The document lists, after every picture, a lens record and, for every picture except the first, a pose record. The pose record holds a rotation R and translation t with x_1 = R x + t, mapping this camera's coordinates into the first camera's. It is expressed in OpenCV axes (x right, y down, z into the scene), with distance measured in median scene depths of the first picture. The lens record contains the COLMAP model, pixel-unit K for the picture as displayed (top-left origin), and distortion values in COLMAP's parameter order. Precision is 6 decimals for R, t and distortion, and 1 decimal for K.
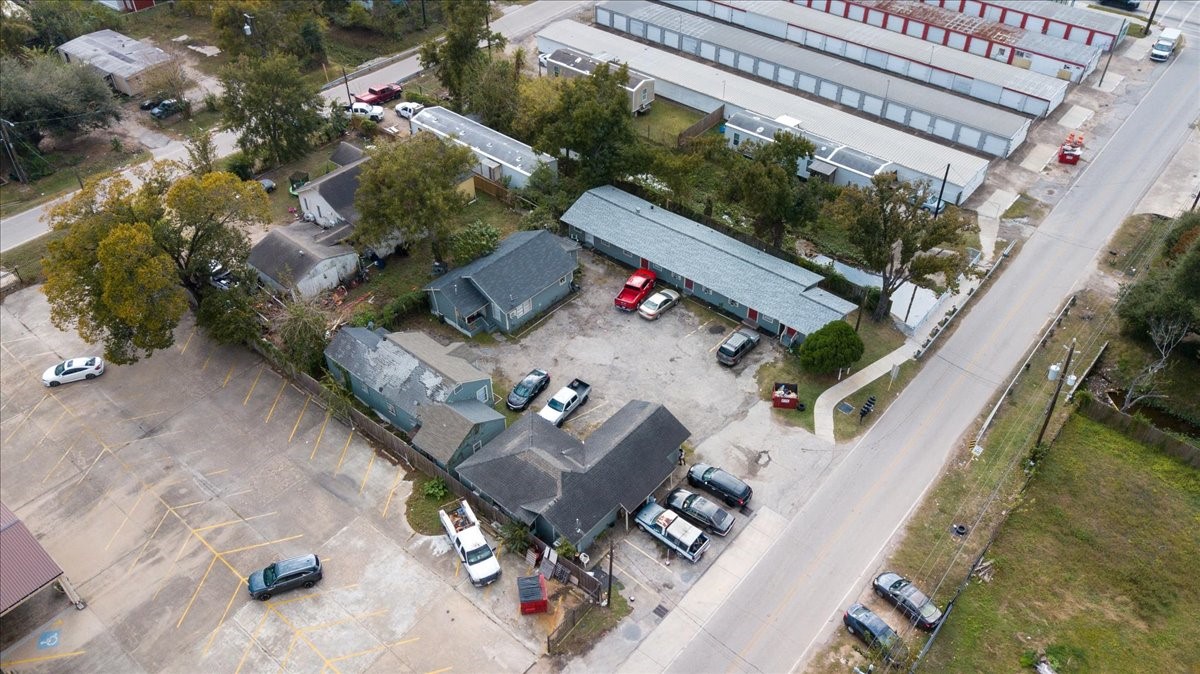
lens RADIAL K [[913.2, 0, 592.1], [0, 913.2, 332.9], [0, 0, 1]] dist [0.031502, -0.026503]
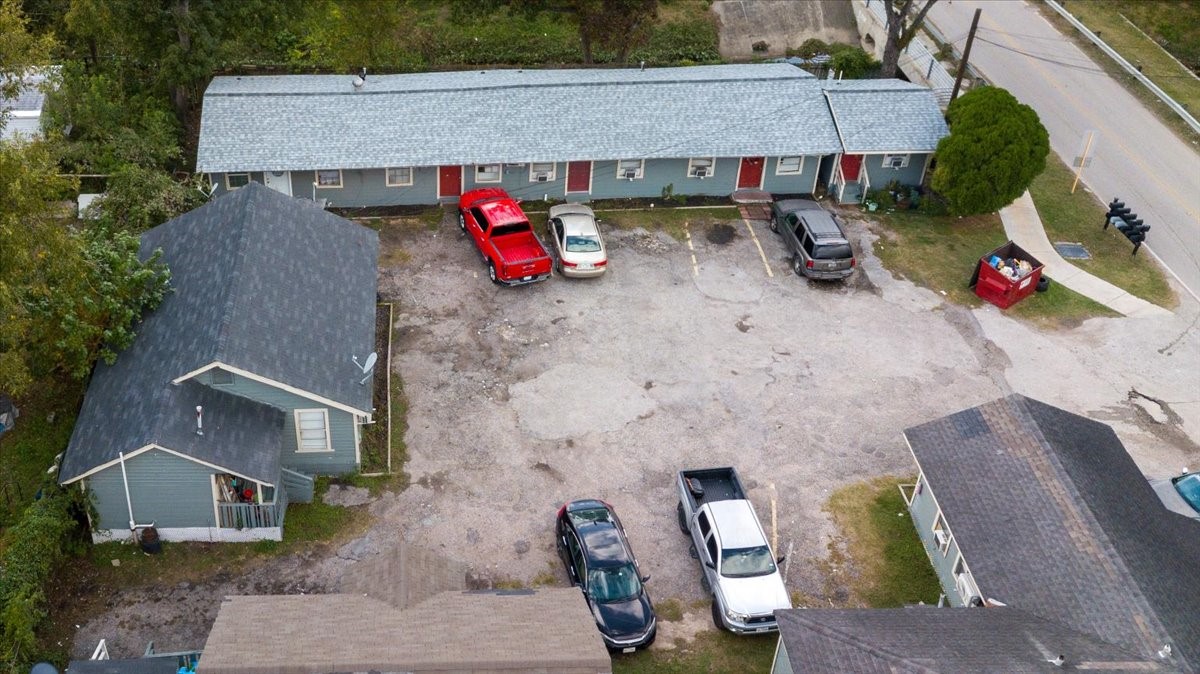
lens RADIAL K [[1197.9, 0, 401.0], [0, 1197.9, 228.1], [0, 0, 1]] dist [0.005590, 0.000000]
pose [[0.749150, -0.369927, 0.549480, -0.316291], [0.440671, 0.897662, 0.003533, -0.082243], [-0.494554, 0.239493, 0.835500, 0.654004]]
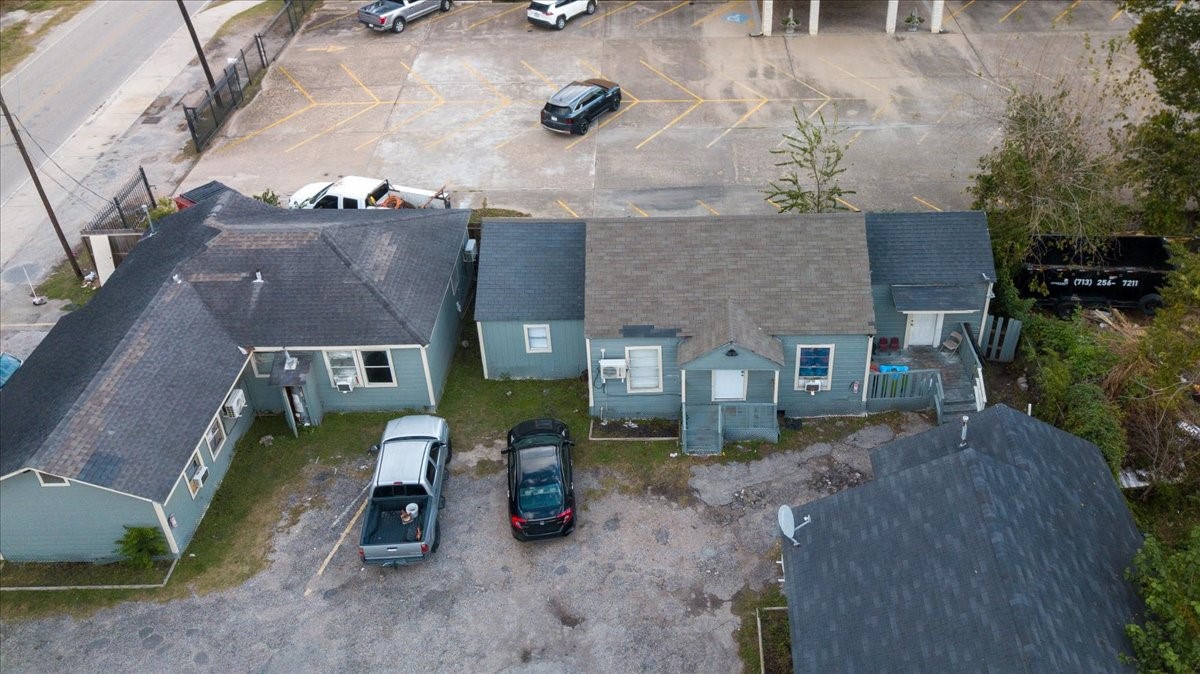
lens RADIAL K [[1053.3, 0, 680.5], [0, 1053.3, 276.6], [0, 0, 1]] dist [0.028236, -0.039620]
pose [[-0.747317, 0.380243, -0.544916, 0.076917], [-0.425611, 0.355841, 0.832005, -0.313813], [0.510267, 0.853694, -0.104091, 1.012617]]
